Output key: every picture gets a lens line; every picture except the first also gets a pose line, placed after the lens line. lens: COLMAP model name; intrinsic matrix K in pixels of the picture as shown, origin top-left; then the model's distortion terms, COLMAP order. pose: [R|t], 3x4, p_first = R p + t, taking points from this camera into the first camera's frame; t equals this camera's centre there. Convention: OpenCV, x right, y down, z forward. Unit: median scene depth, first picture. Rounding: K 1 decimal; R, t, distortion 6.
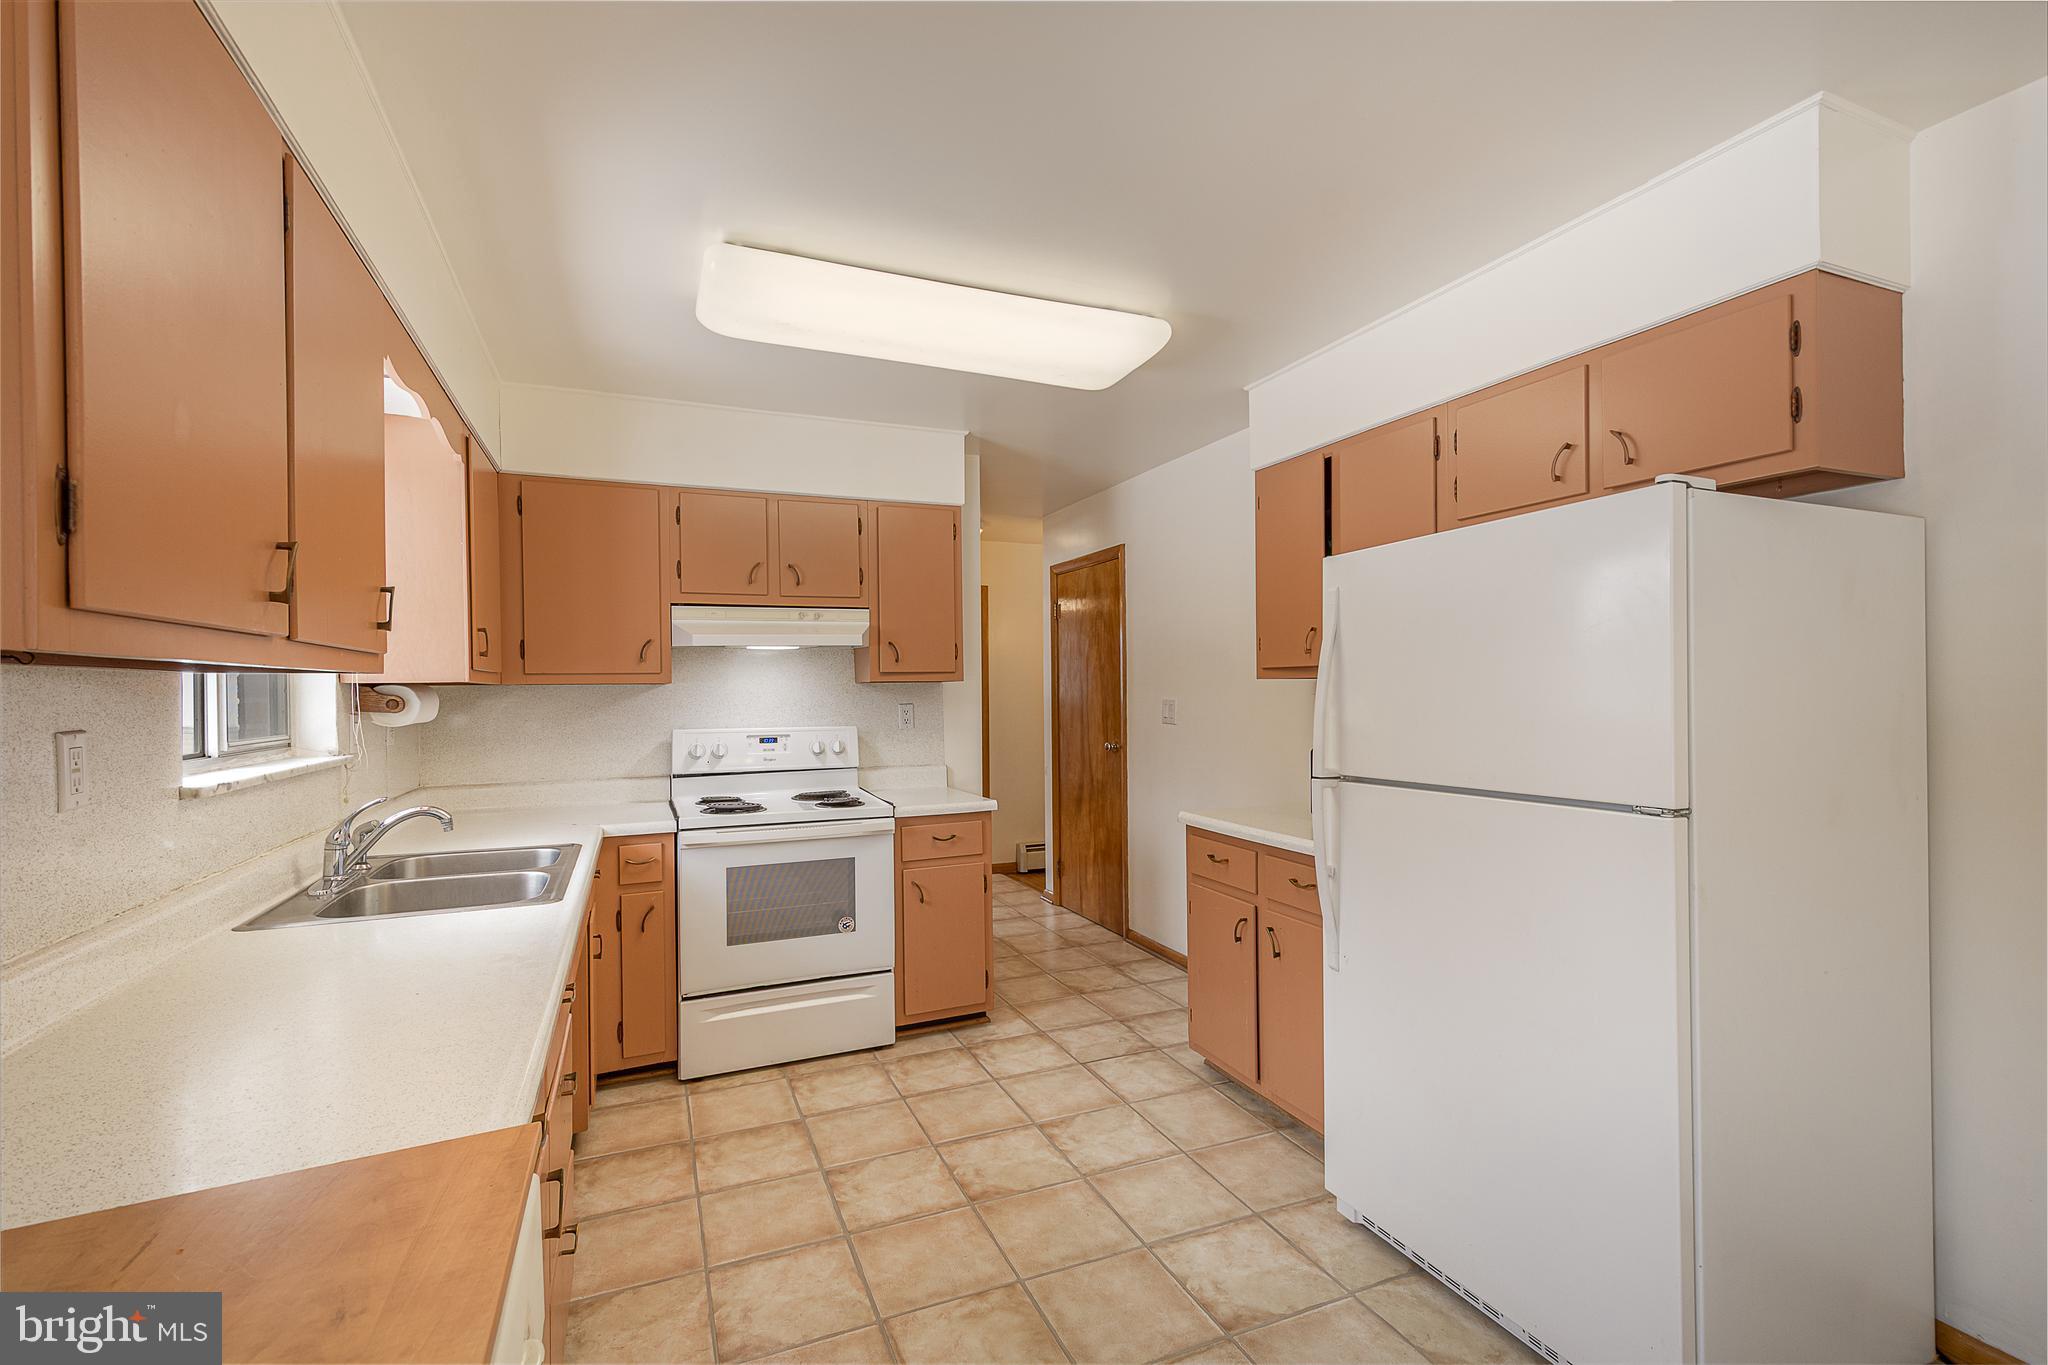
lens RADIAL K [[881.2, 0, 1000.3], [0, 881.2, 692.8], [0, 0, 1]] dist [0.001327, -0.000275]
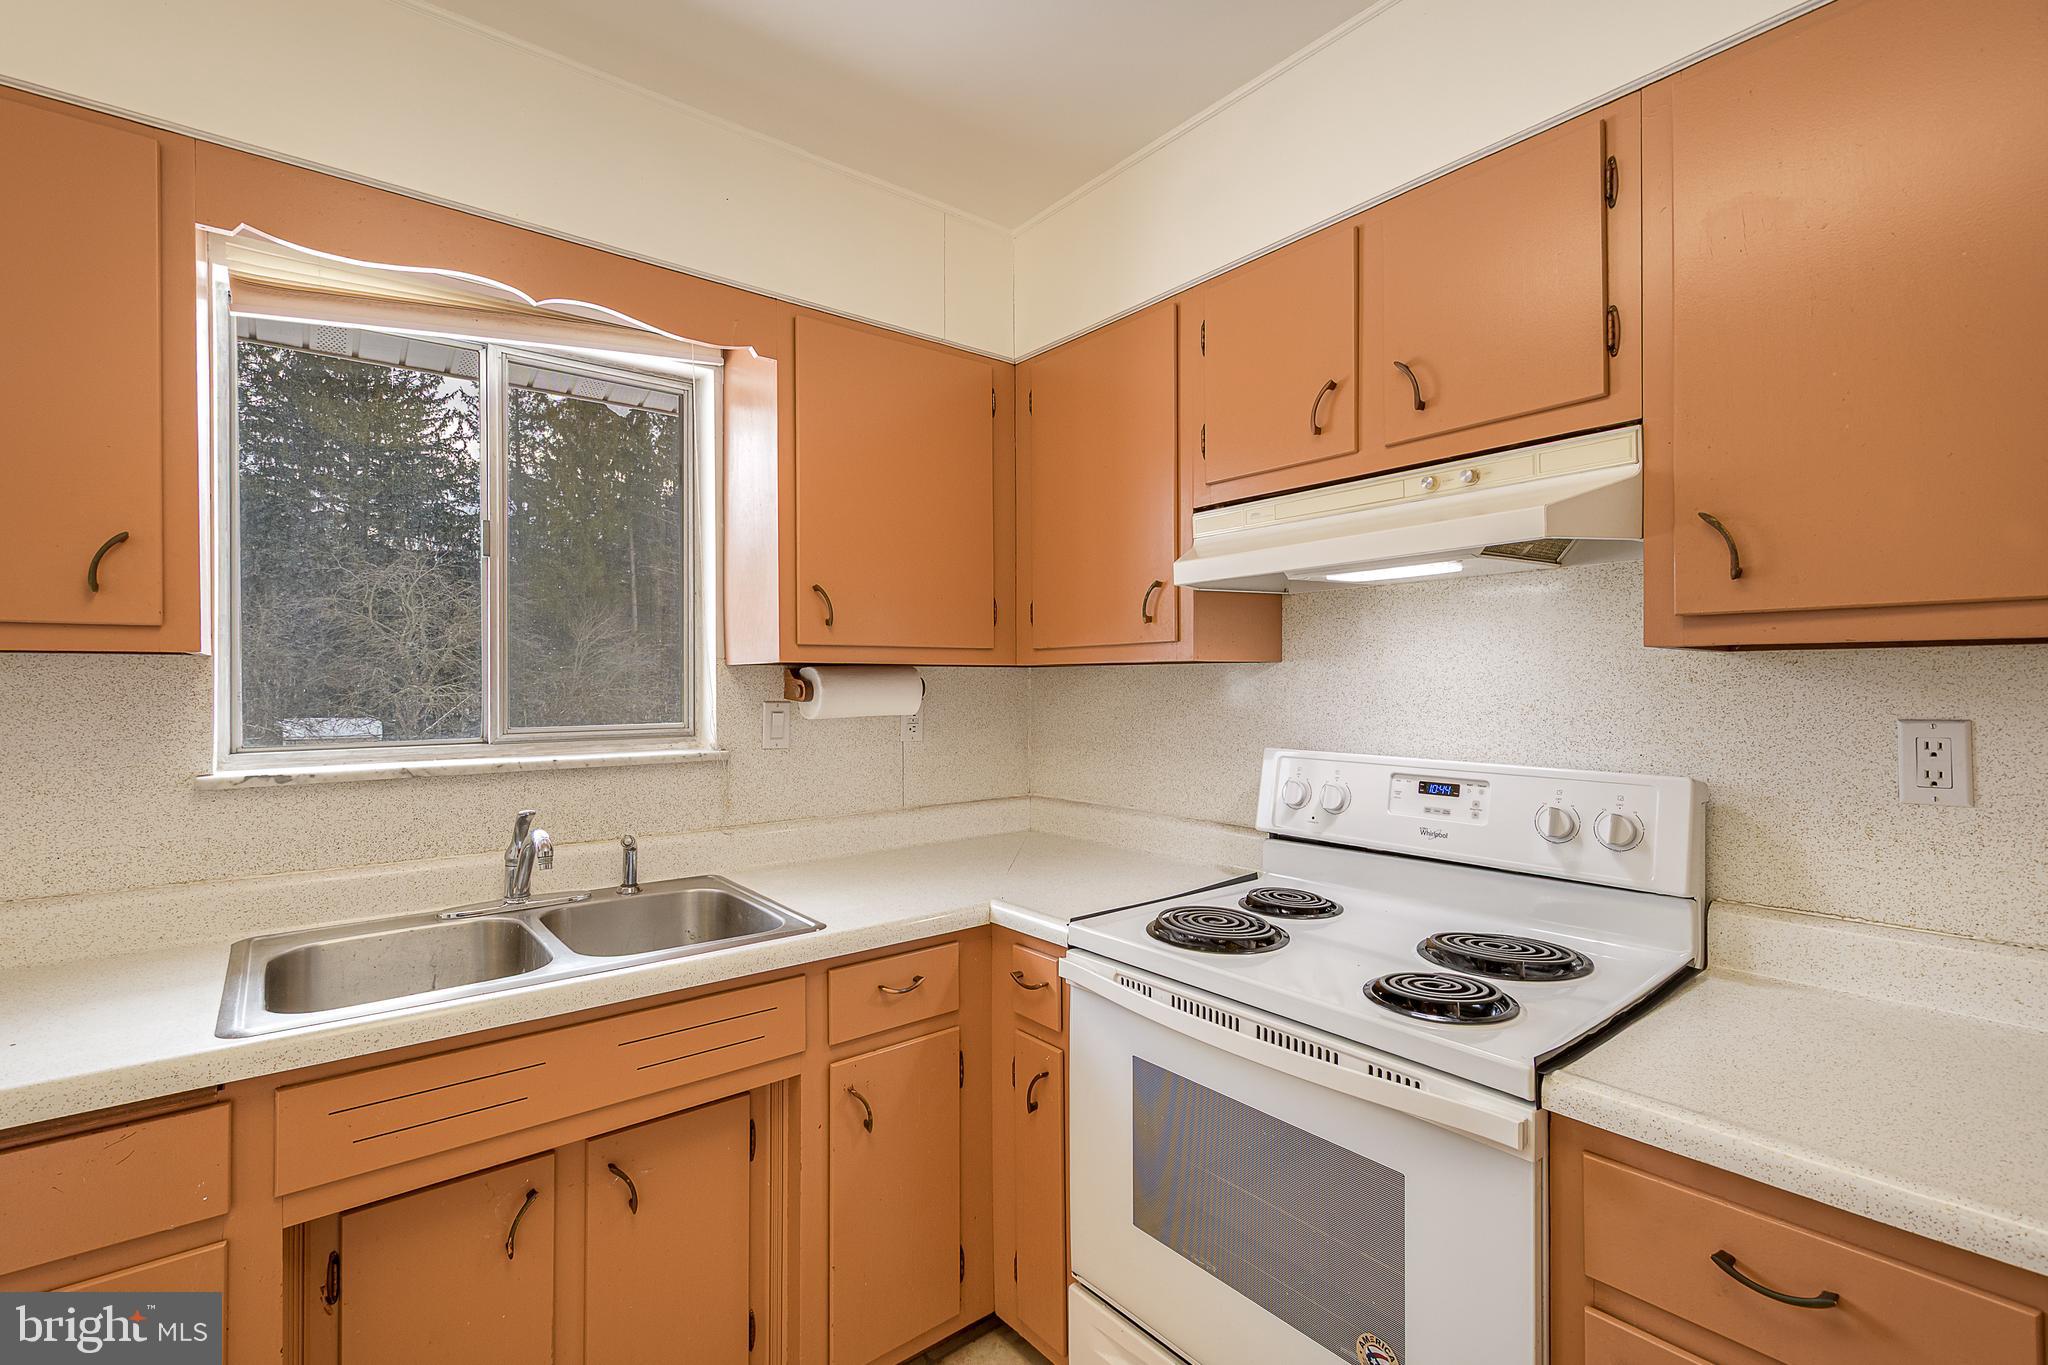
lens RADIAL K [[914.0, 0, 1010.3], [0, 914.0, 680.6], [0, 0, 1]] dist [0.010543, -0.000410]
pose [[0.277359, 0.007613, -0.960736, 0.127657], [-0.002569, 0.999971, 0.007182, -0.002418], [0.960763, 0.000476, 0.277370, 0.761384]]
